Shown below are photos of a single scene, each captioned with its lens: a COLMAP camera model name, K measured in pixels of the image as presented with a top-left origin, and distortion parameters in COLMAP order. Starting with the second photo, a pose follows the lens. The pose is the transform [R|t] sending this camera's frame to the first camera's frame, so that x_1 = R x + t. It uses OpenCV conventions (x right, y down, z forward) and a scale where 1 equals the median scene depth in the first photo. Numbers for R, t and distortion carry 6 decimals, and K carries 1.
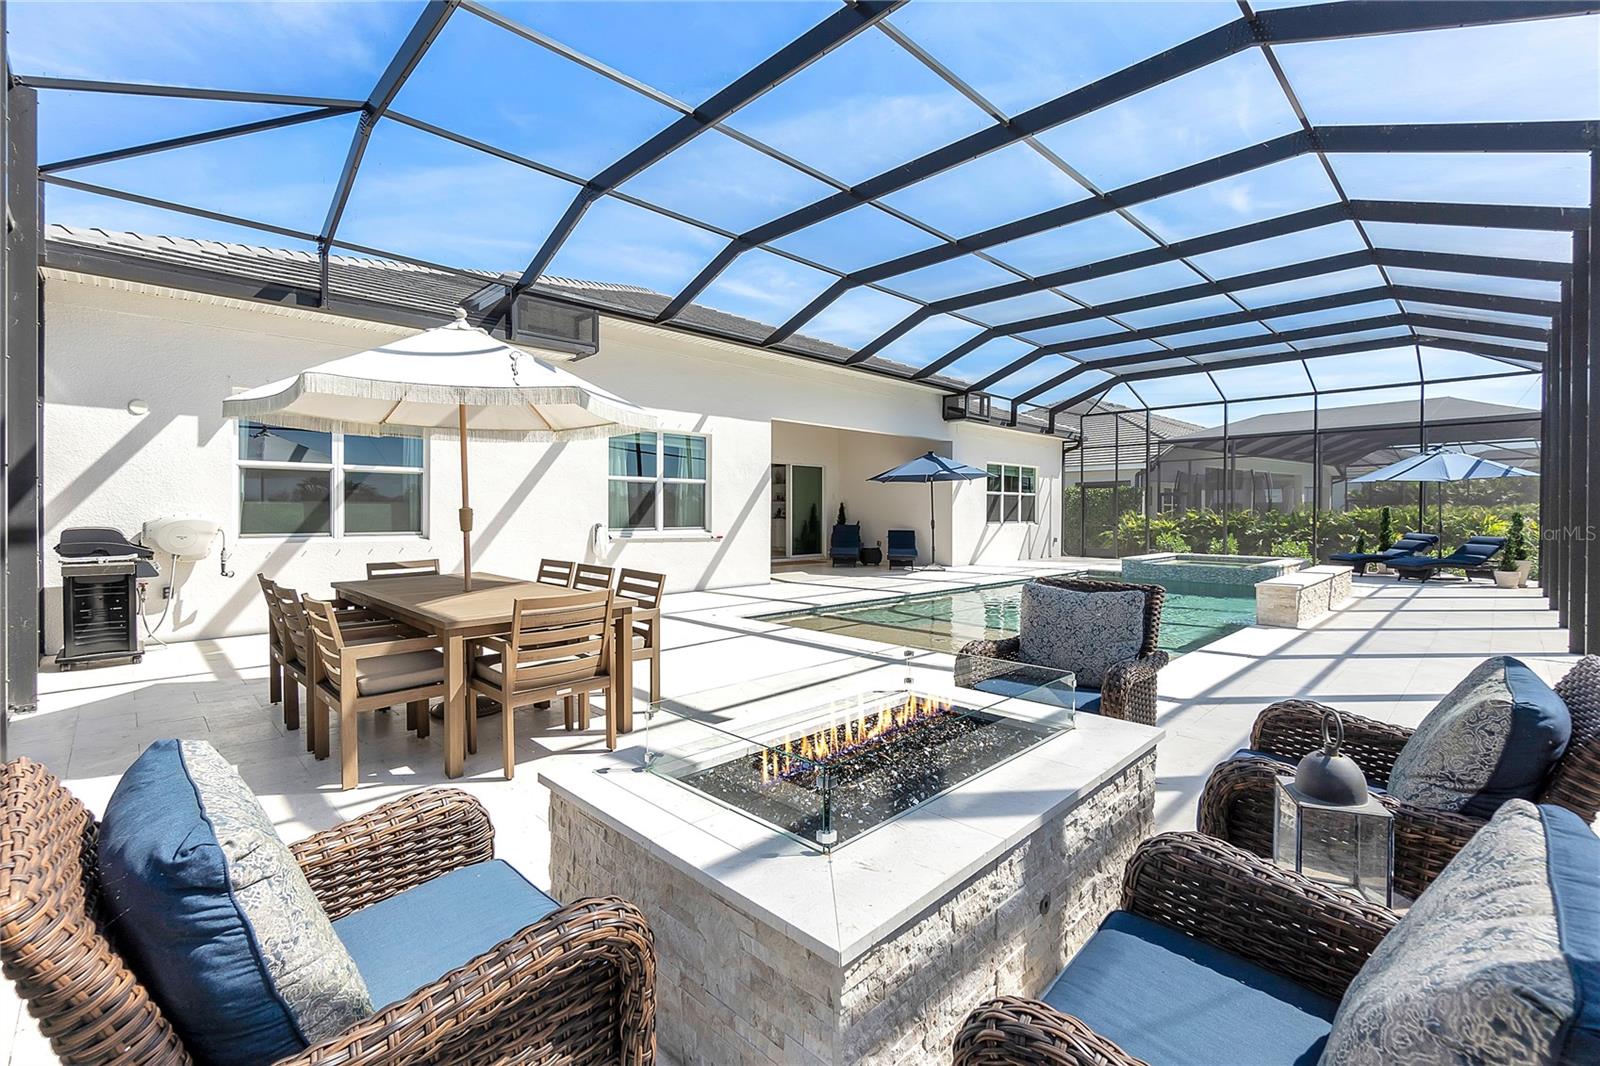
lens RADIAL K [[701.7, 0, 798.6], [0, 701.7, 516.6], [0, 0, 1]] dist [0.000868, -0.000412]
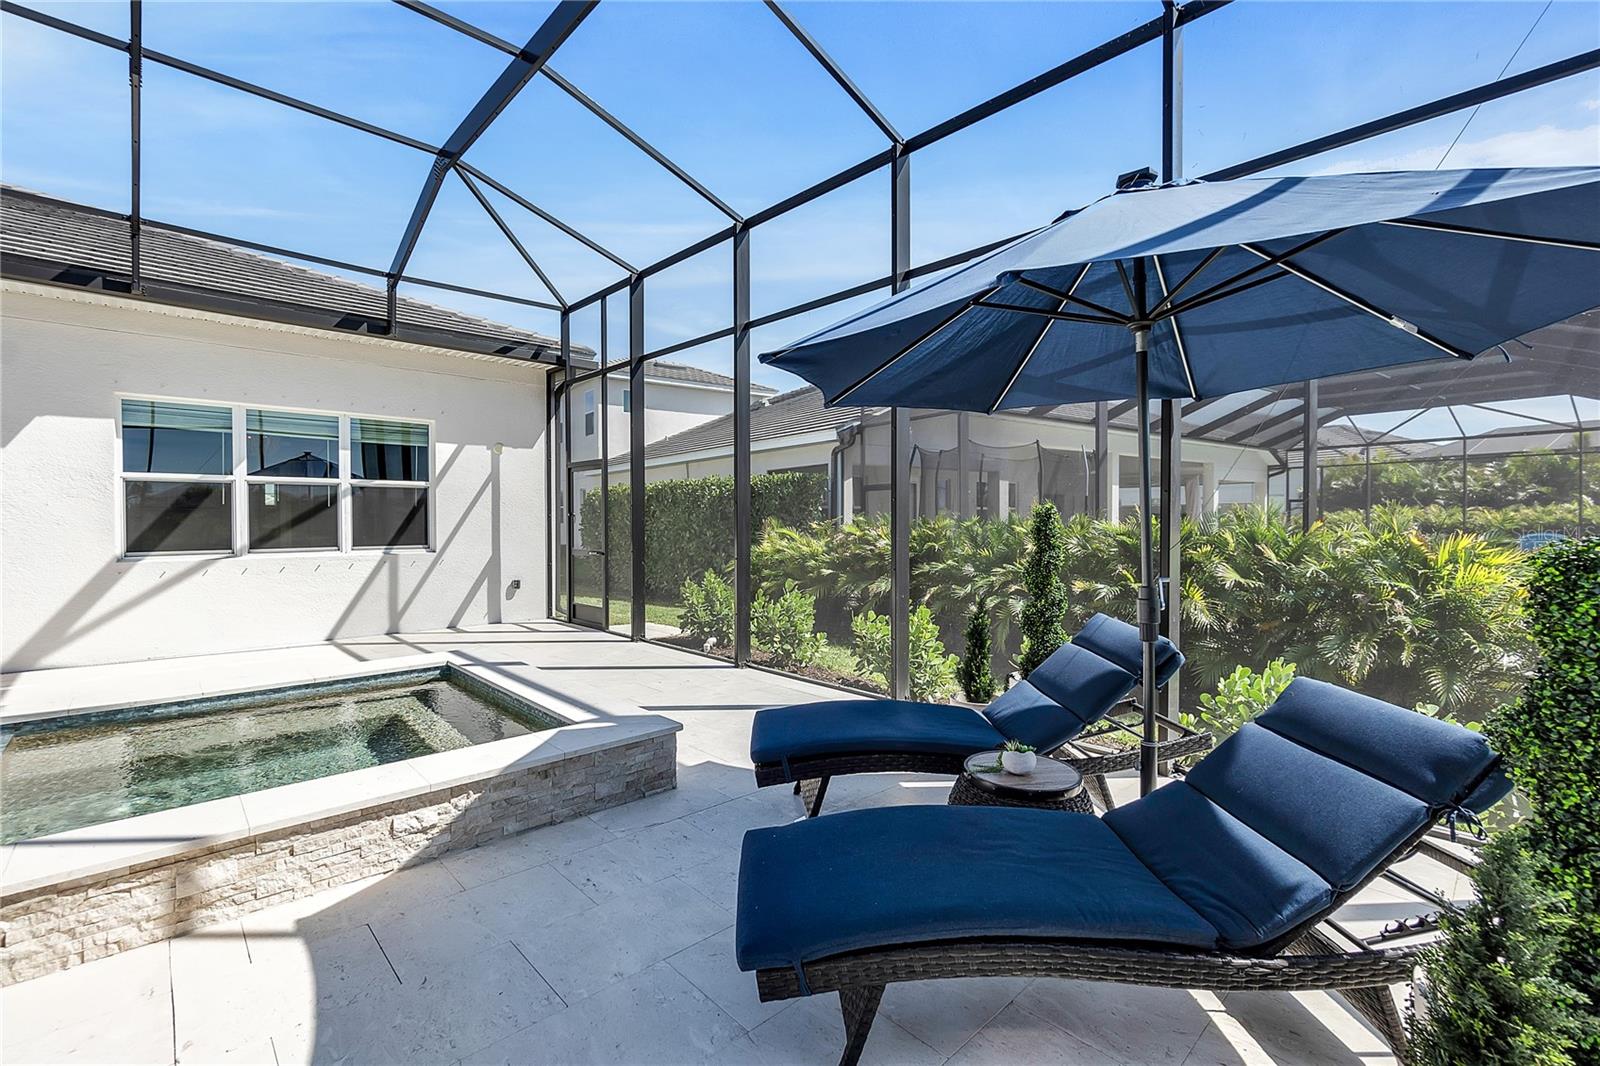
lens RADIAL K [[680.8, 0, 790.5], [0, 680.8, 525.4], [0, 0, 1]] dist [-0.025571, 0.000629]
pose [[0.998994, -0.007189, -0.044253, 0.663502], [0.007108, 0.999973, -0.002005, -0.003827], [0.044266, 0.001688, 0.999018, 0.669441]]
